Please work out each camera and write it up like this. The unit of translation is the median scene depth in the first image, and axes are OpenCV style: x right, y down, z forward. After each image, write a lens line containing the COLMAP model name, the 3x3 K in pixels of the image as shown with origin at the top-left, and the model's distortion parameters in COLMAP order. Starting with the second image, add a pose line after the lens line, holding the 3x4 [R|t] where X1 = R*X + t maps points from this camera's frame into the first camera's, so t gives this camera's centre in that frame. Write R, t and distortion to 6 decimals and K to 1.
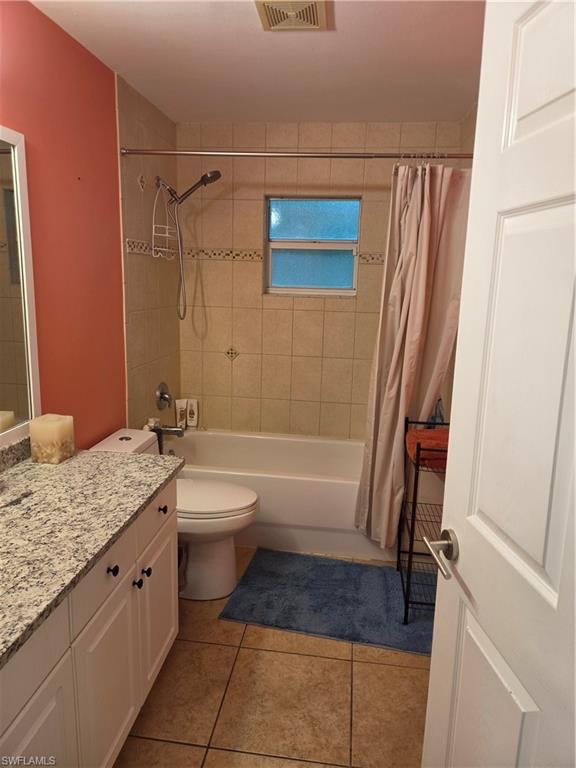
lens RADIAL K [[516.1, 0, 282.4], [0, 516.1, 387.6], [0, 0, 1]] dist [0.073437, -0.069845]
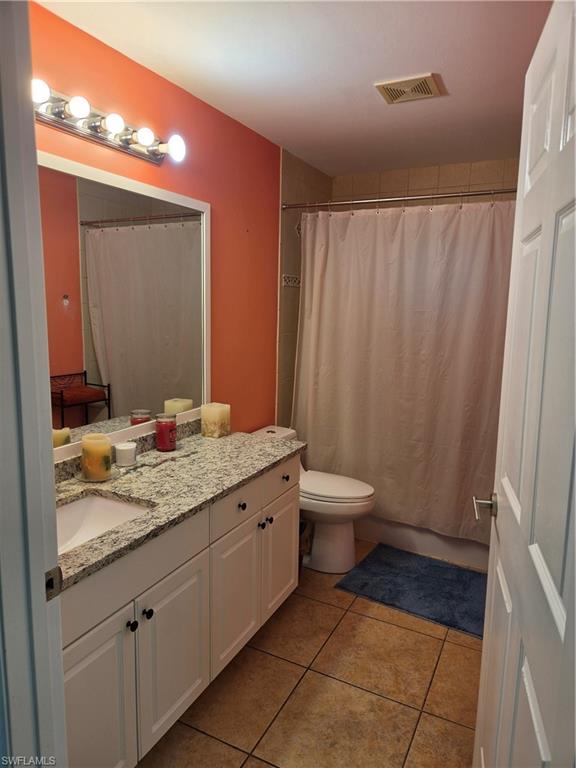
lens RADIAL K [[517.4, 0, 285.6], [0, 517.4, 407.5], [0, 0, 1]] dist [0.064181, 0.000398]
pose [[0.943946, 0.056547, -0.325220, 0.174157], [-0.066433, 0.997603, -0.019365, 0.078330], [0.323345, 0.039884, 0.945440, -0.229310]]
